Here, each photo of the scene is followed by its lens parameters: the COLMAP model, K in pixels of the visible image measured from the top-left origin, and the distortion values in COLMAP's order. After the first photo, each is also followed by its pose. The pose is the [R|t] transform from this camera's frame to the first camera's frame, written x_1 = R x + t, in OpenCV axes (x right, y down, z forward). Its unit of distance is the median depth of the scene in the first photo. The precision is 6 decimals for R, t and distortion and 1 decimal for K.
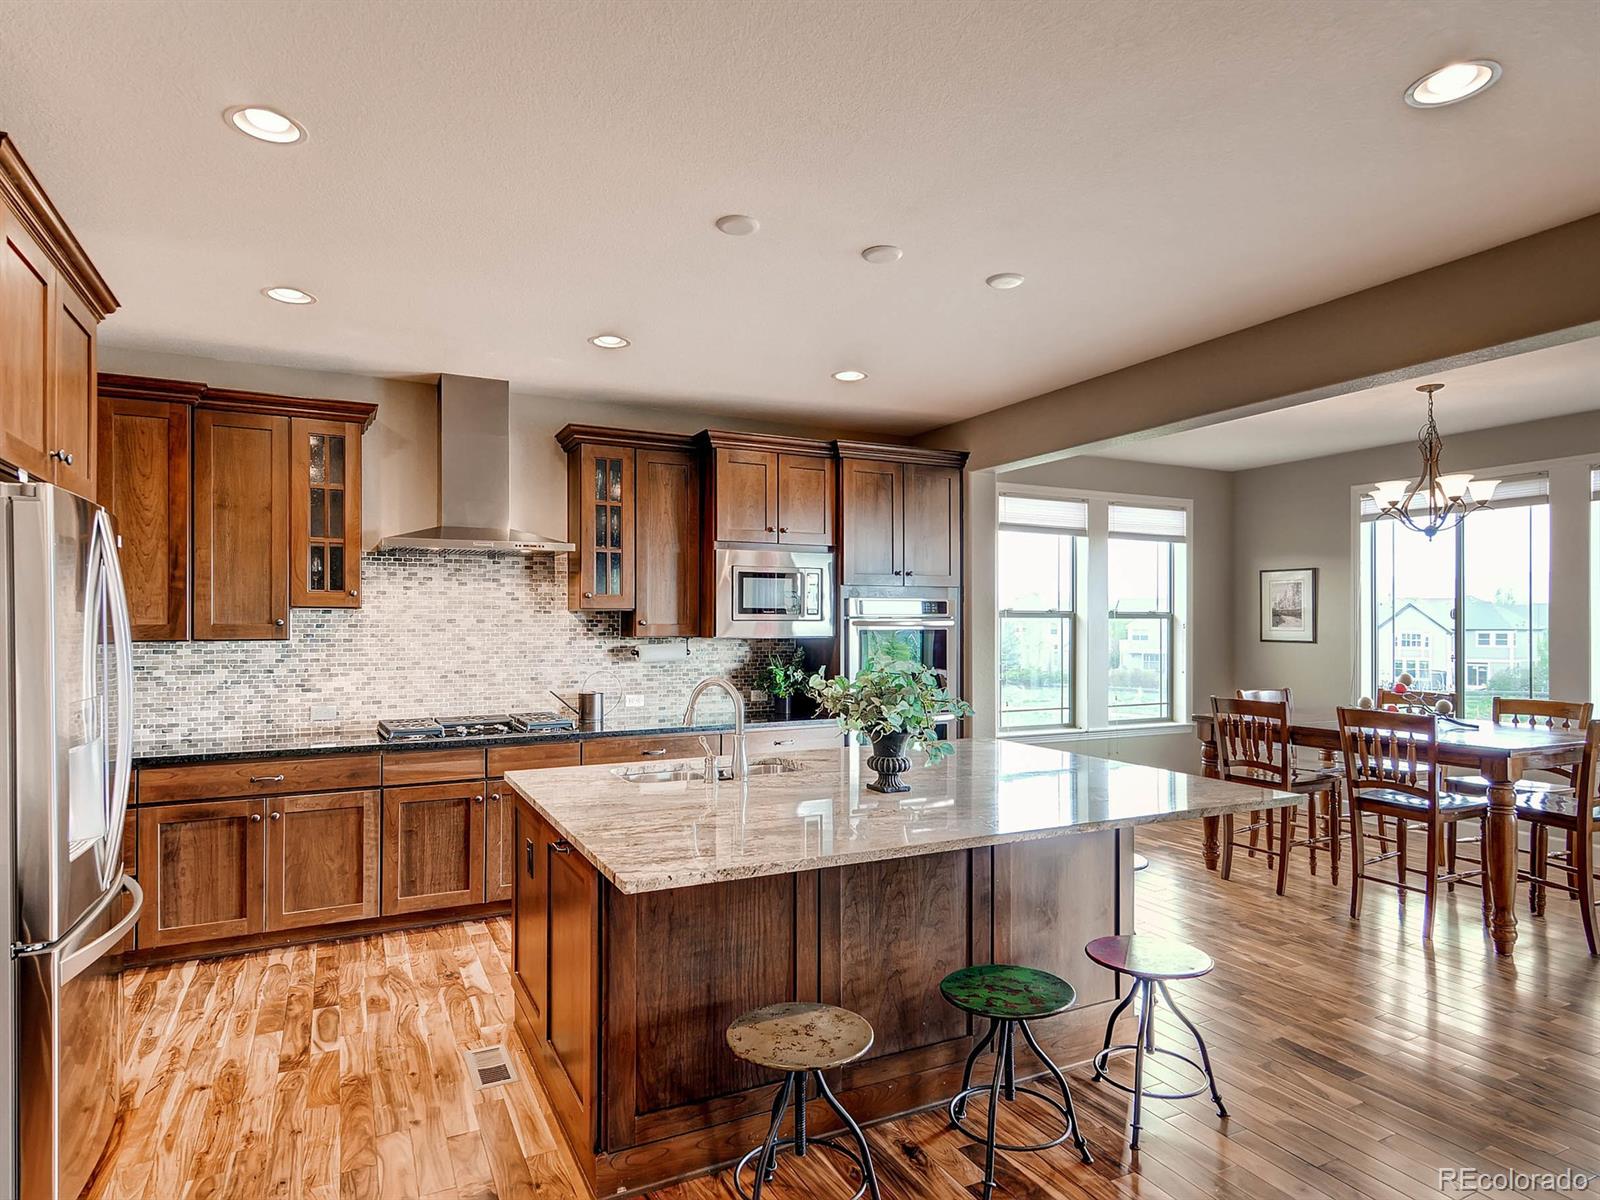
lens RADIAL K [[885.9, 0, 785.2], [0, 885.9, 618.8], [0, 0, 1]] dist [0.020000, -0.000036]
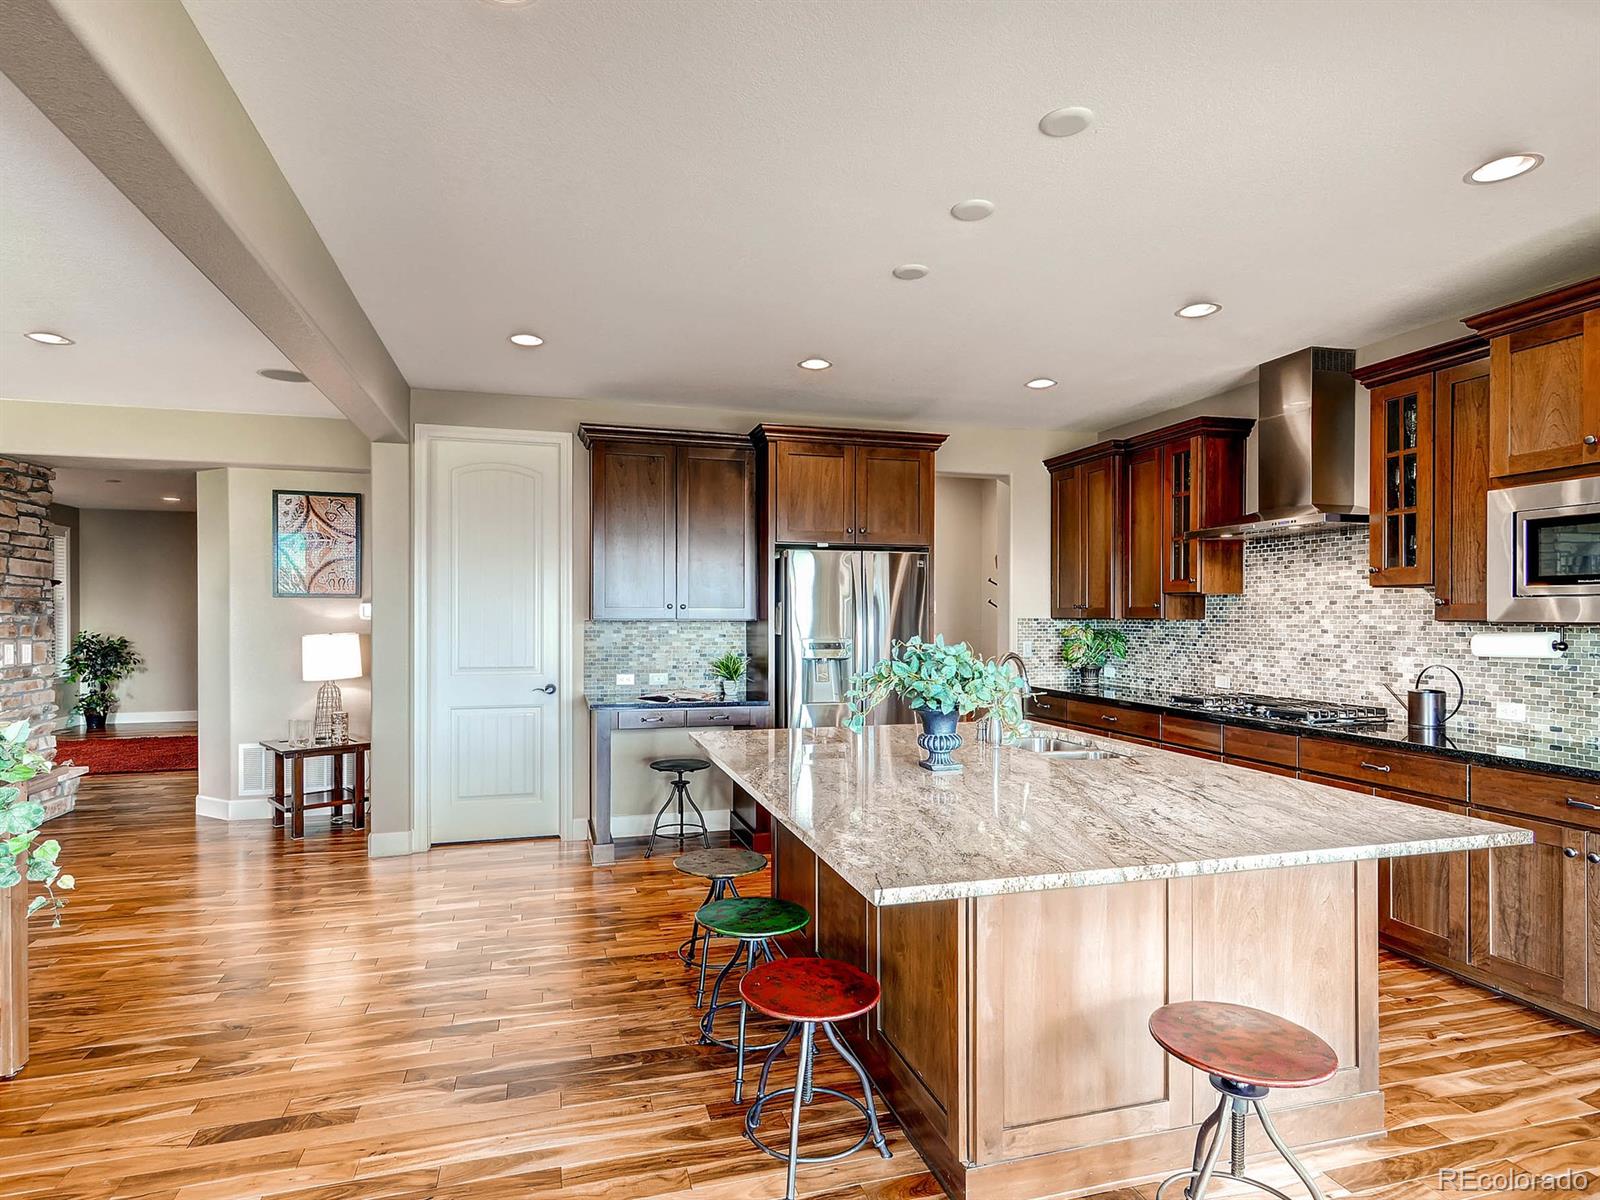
lens RADIAL K [[885.9, 0, 785.2], [0, 885.9, 618.8], [0, 0, 1]] dist [0.020000, -0.000036]
pose [[-0.178283, 0.004578, -0.983969, 0.690054], [0.001203, 0.999989, 0.004434, 0.014772], [0.983979, -0.000393, -0.178287, 0.593529]]
